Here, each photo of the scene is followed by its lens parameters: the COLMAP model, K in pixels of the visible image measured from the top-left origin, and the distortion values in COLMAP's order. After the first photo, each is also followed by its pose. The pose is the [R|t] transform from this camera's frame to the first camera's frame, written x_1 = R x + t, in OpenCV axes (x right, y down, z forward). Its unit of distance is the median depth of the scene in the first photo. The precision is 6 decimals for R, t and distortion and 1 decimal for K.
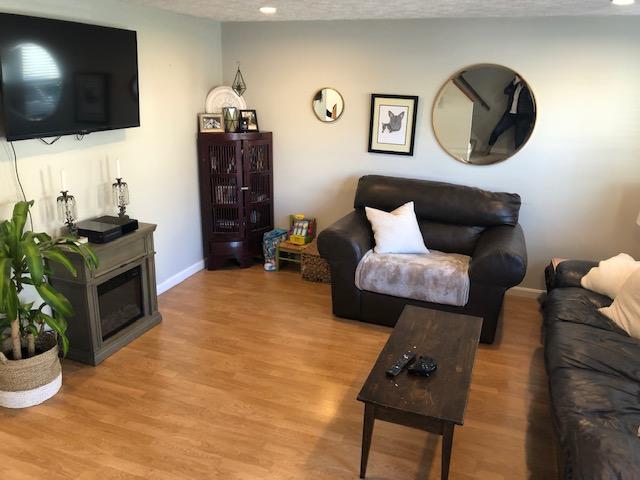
lens RADIAL K [[528.1, 0, 320.0], [0, 528.1, 240.0], [0, 0, 1]] dist [0.000881, 0.000139]
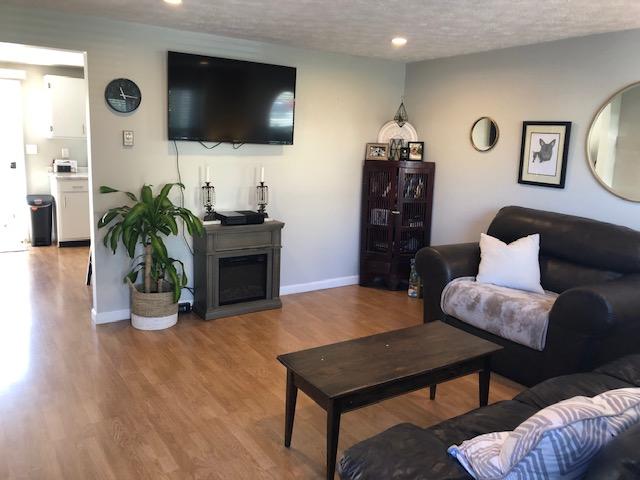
lens RADIAL K [[525.9, 0, 320.0], [0, 525.9, 240.0], [0, 0, 1]] dist [0.101366, -0.333556]
pose [[0.802973, 0.111820, -0.585432, 0.382903], [-0.189822, 0.979075, -0.073350, 0.067110], [0.564979, 0.170026, 0.807397, 0.075382]]
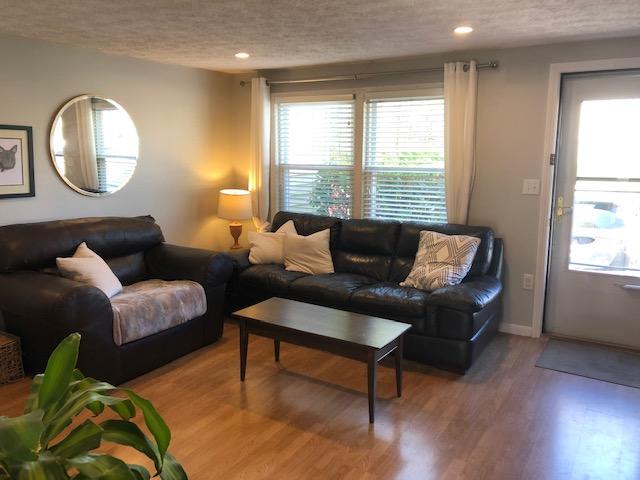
lens RADIAL K [[527.1, 0, 318.9], [0, 527.1, 221.8], [0, 0, 1]] dist [0.011572, 0.013962]
pose [[0.201984, -0.156596, 0.966789, -0.562906], [0.292527, 0.951720, 0.093040, -0.067900], [-0.934682, 0.264019, 0.238041, 0.393198]]
